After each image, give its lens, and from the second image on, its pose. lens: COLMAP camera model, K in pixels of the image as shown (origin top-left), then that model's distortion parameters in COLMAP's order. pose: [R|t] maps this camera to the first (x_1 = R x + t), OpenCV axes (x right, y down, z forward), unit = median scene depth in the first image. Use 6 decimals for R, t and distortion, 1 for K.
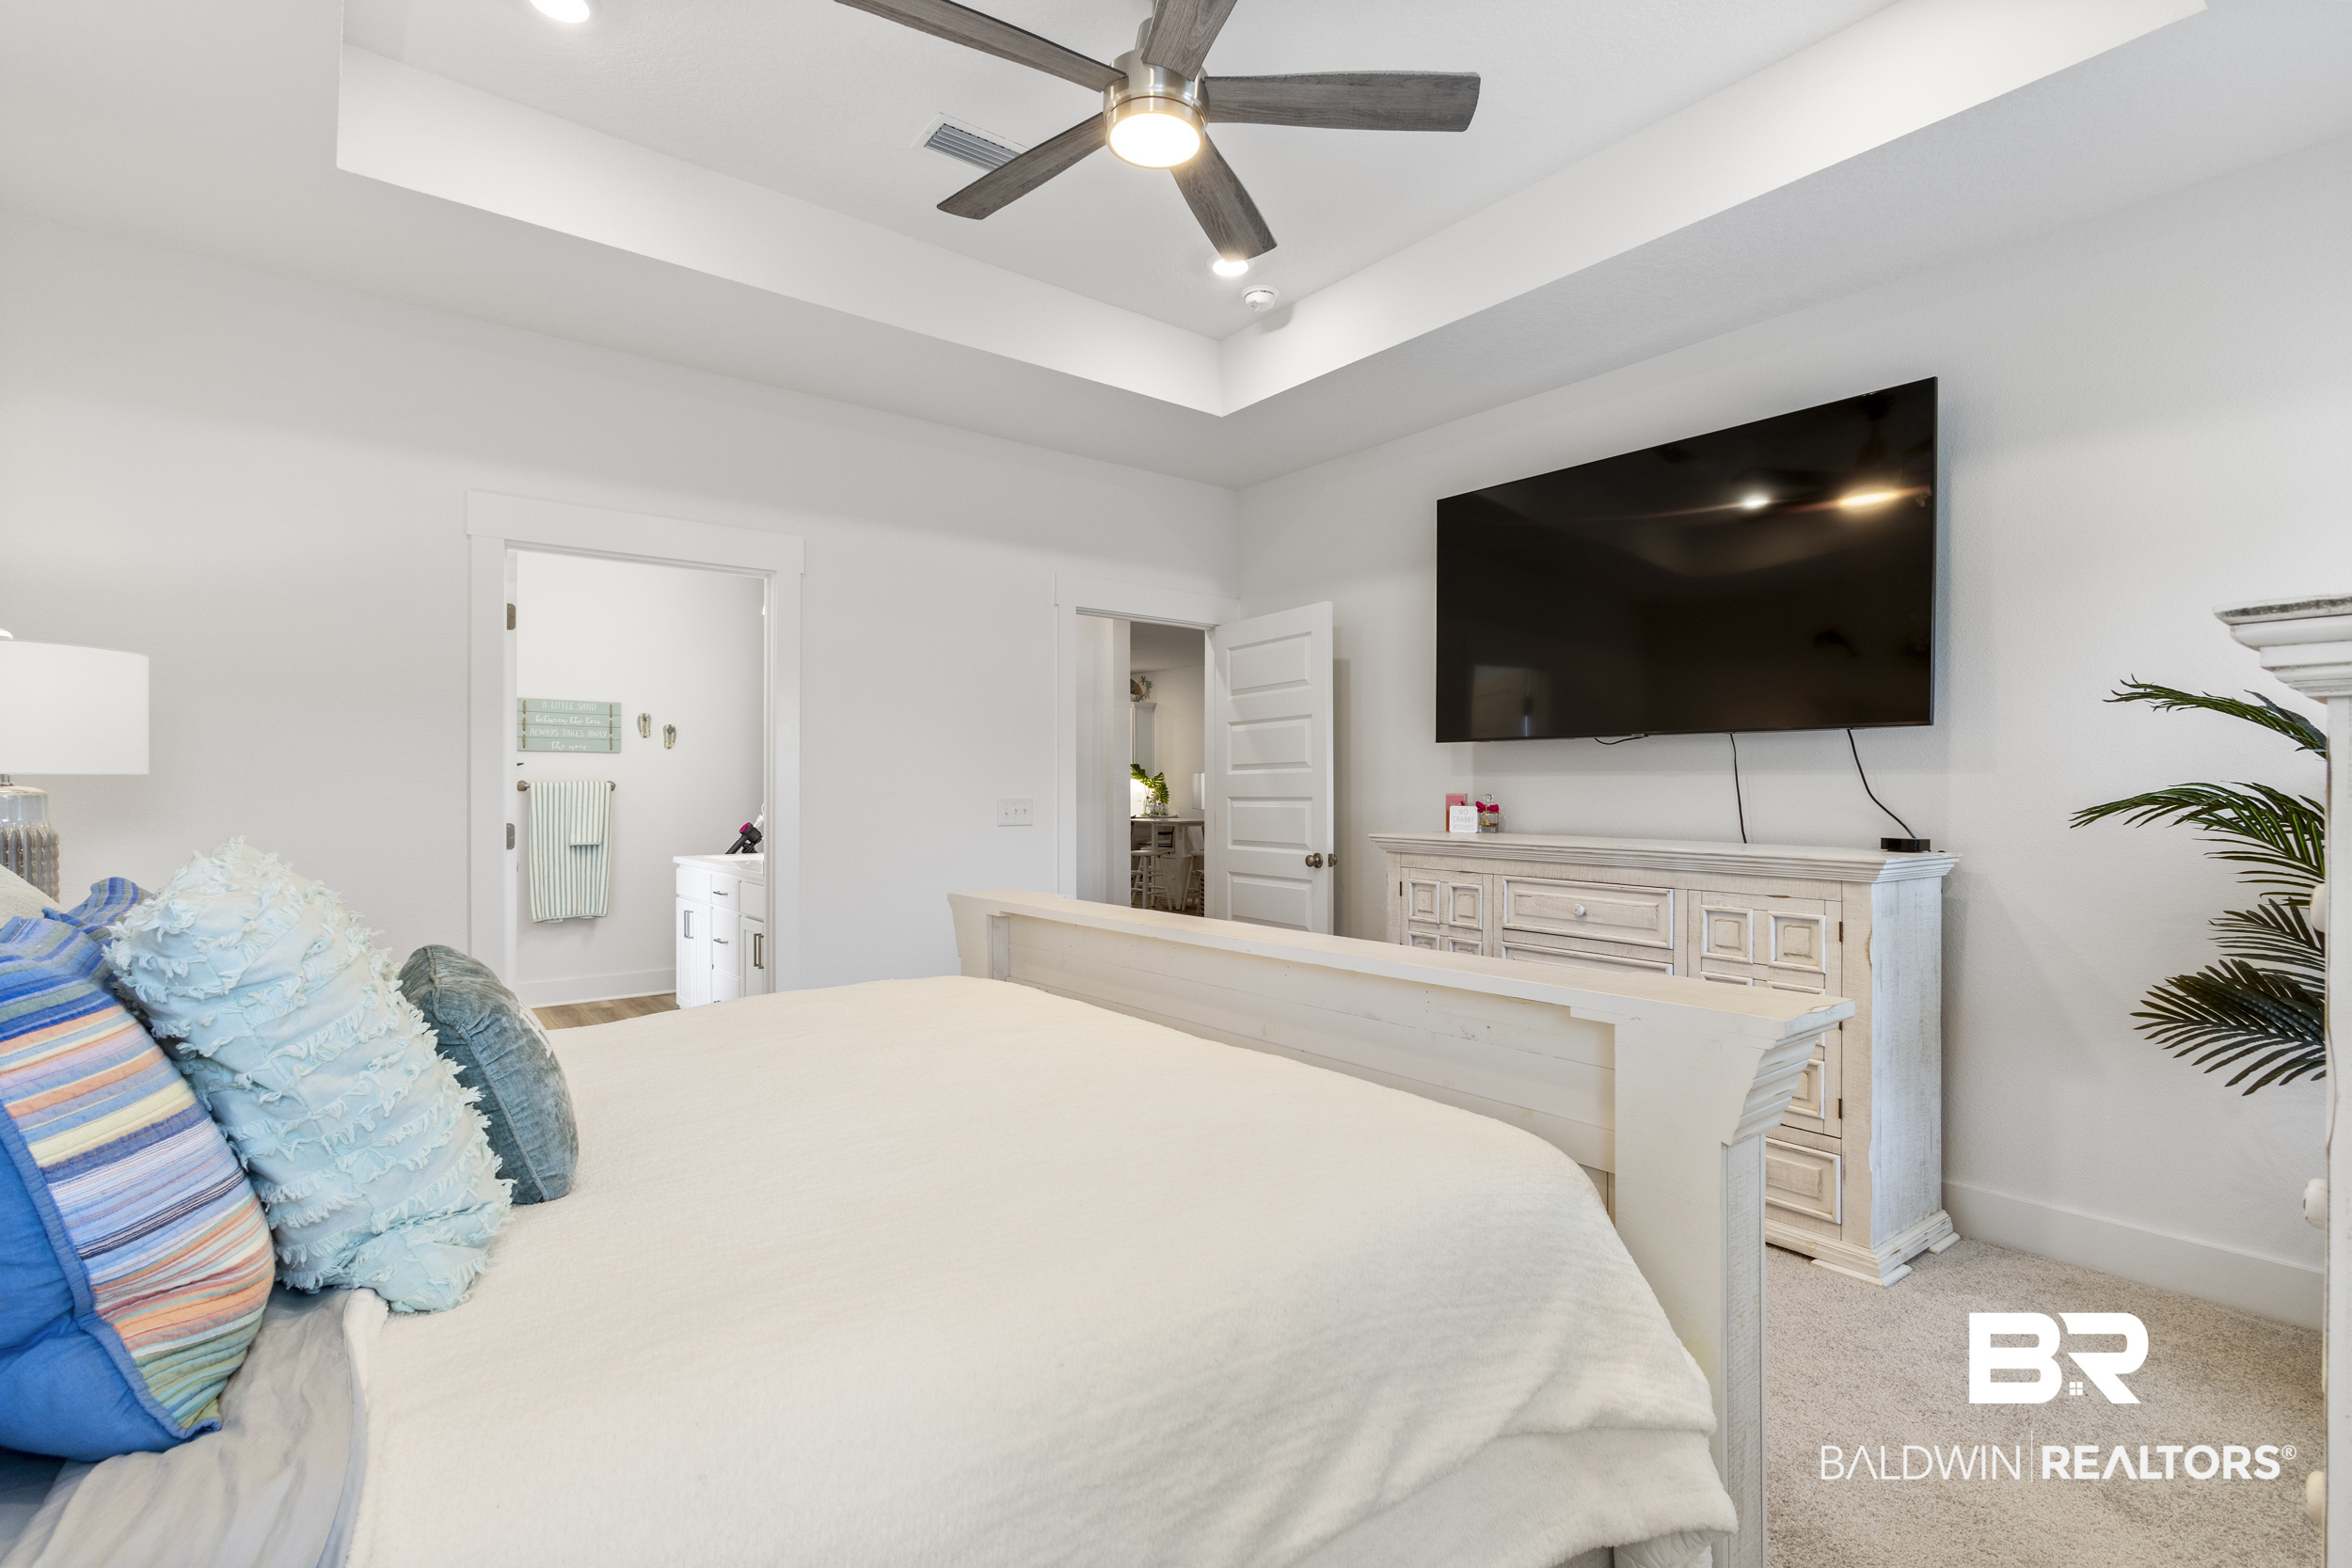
lens RADIAL K [[1079.1, 0, 1191.8], [0, 1079.1, 789.4], [0, 0, 1]] dist [0.003533, 0.000612]
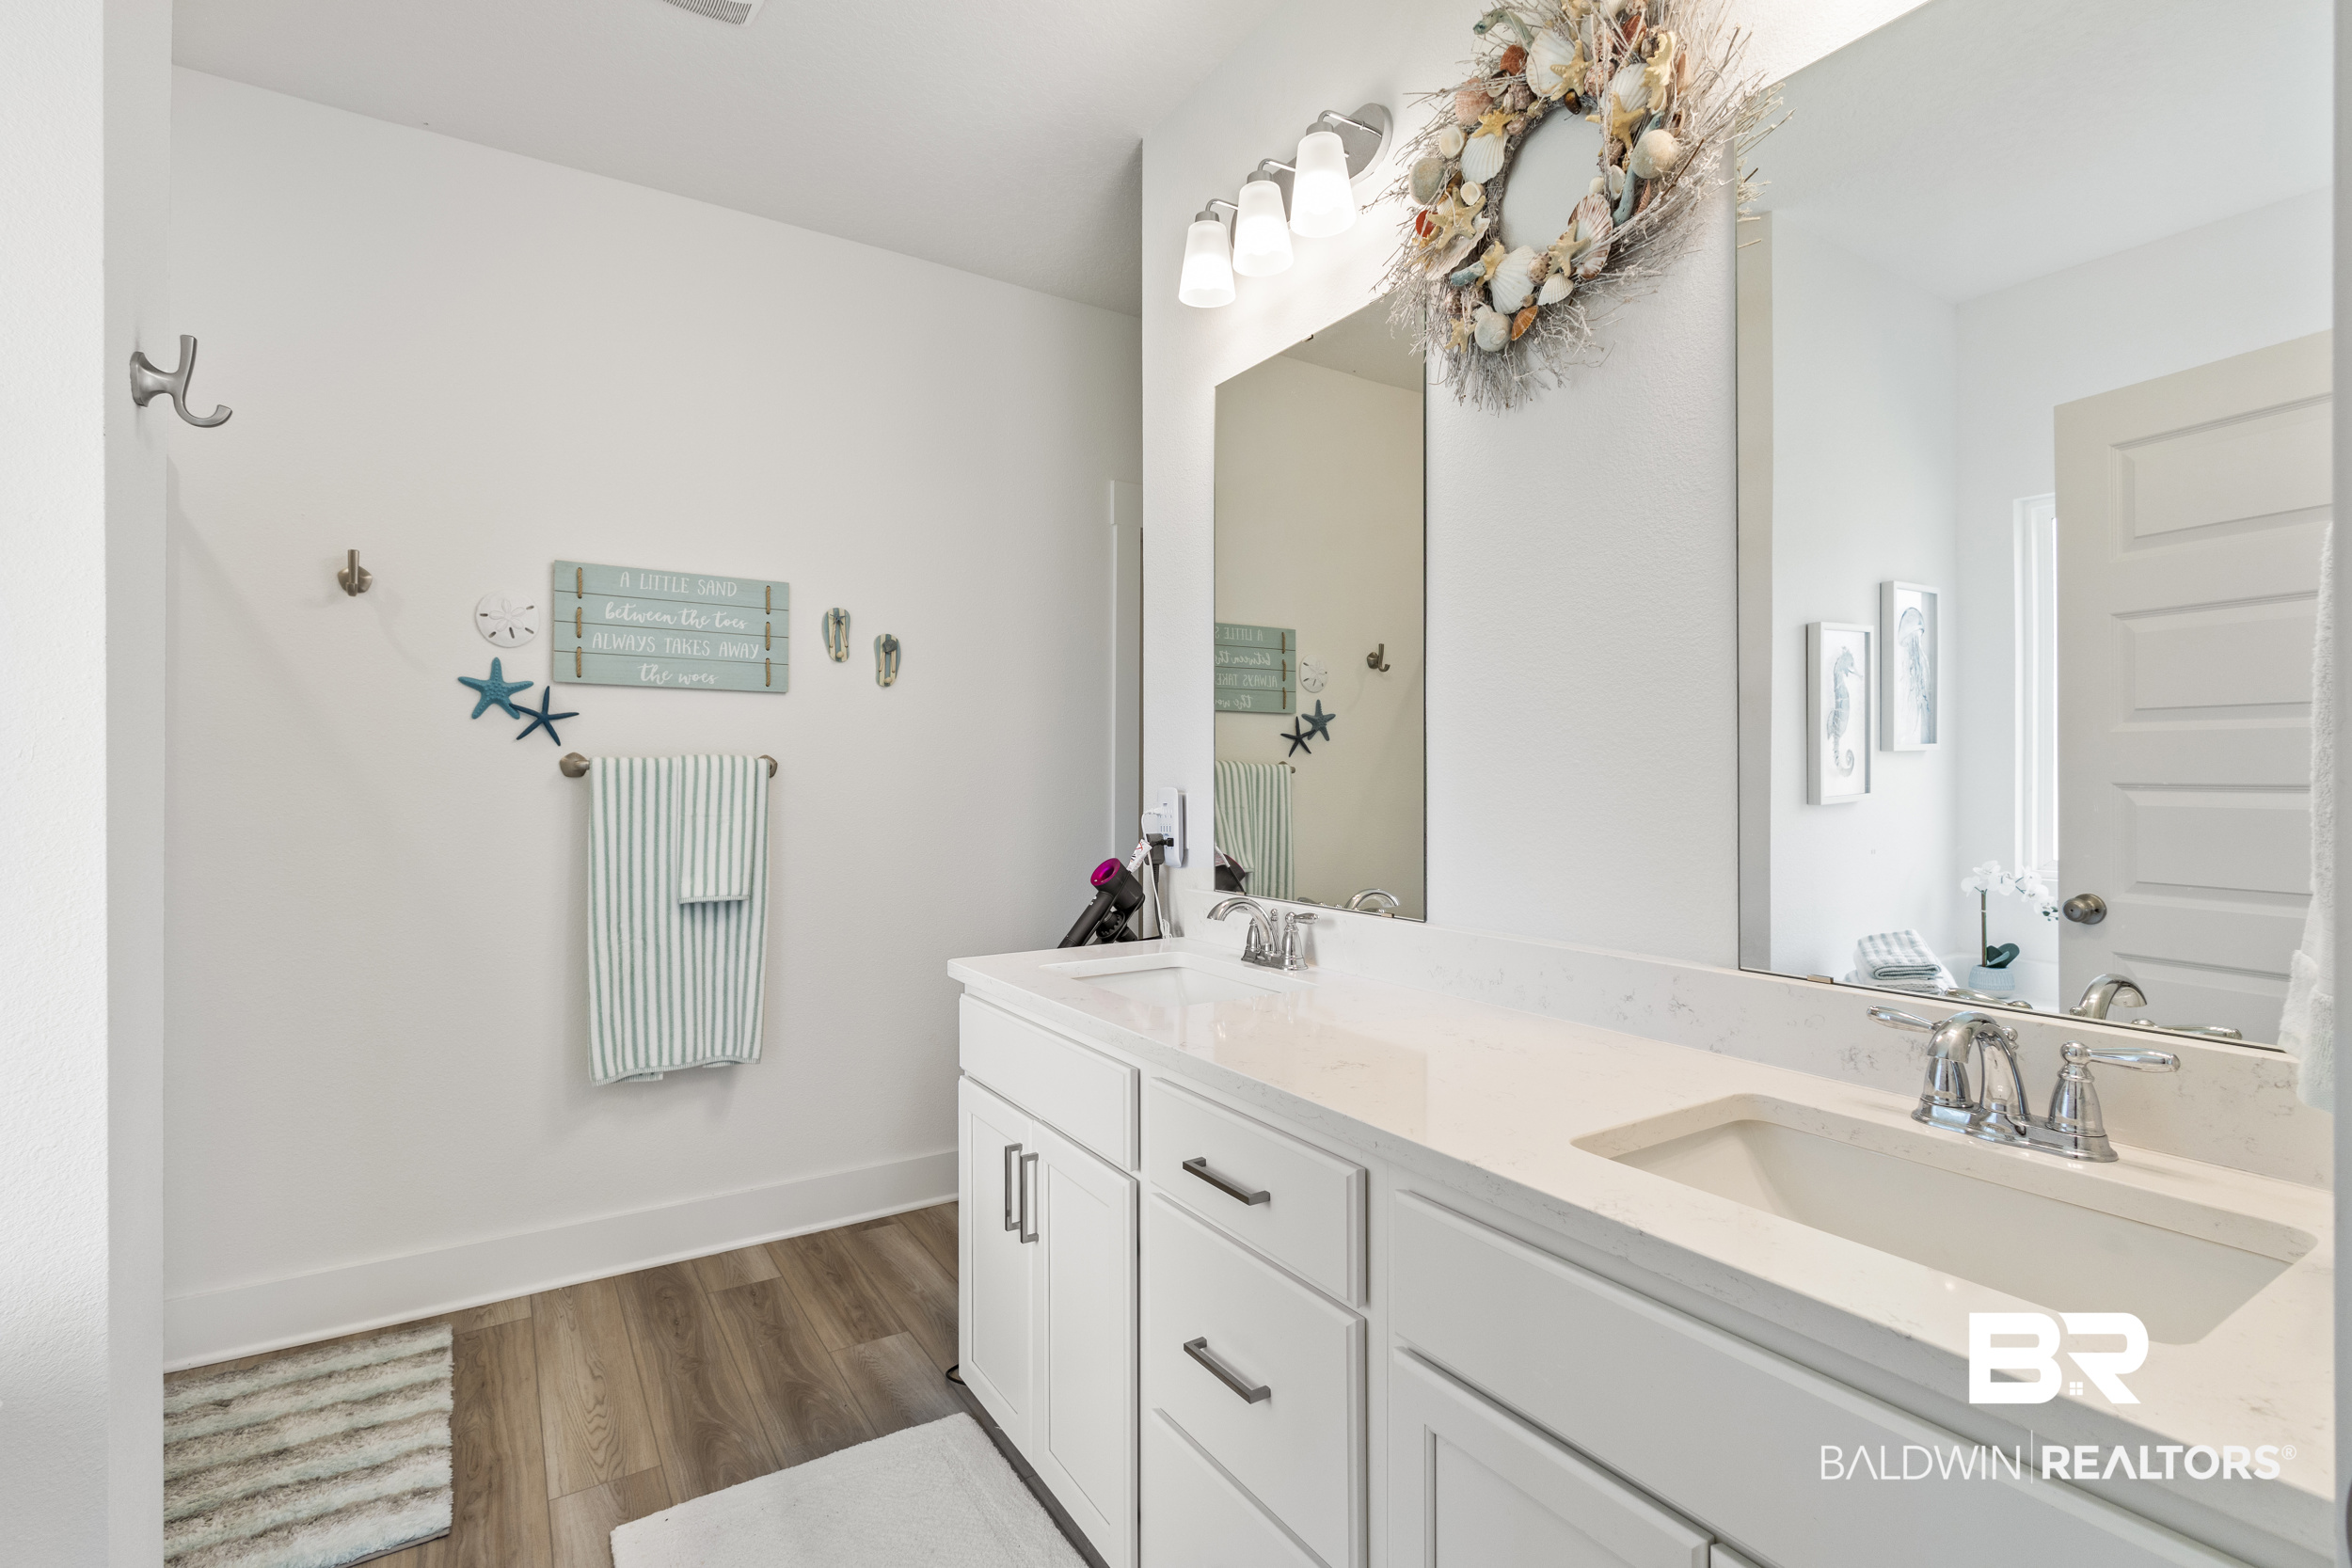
lens RADIAL K [[1079.1, 0, 1165.7], [0, 1079.1, 780.6], [0, 0, 1]] dist [0.003533, 0.000612]
pose [[0.991553, 0.001243, -0.129695, -0.322391], [-0.001151, 0.999999, 0.000788, 0.001797], [0.129695, -0.000632, 0.991554, 0.588943]]
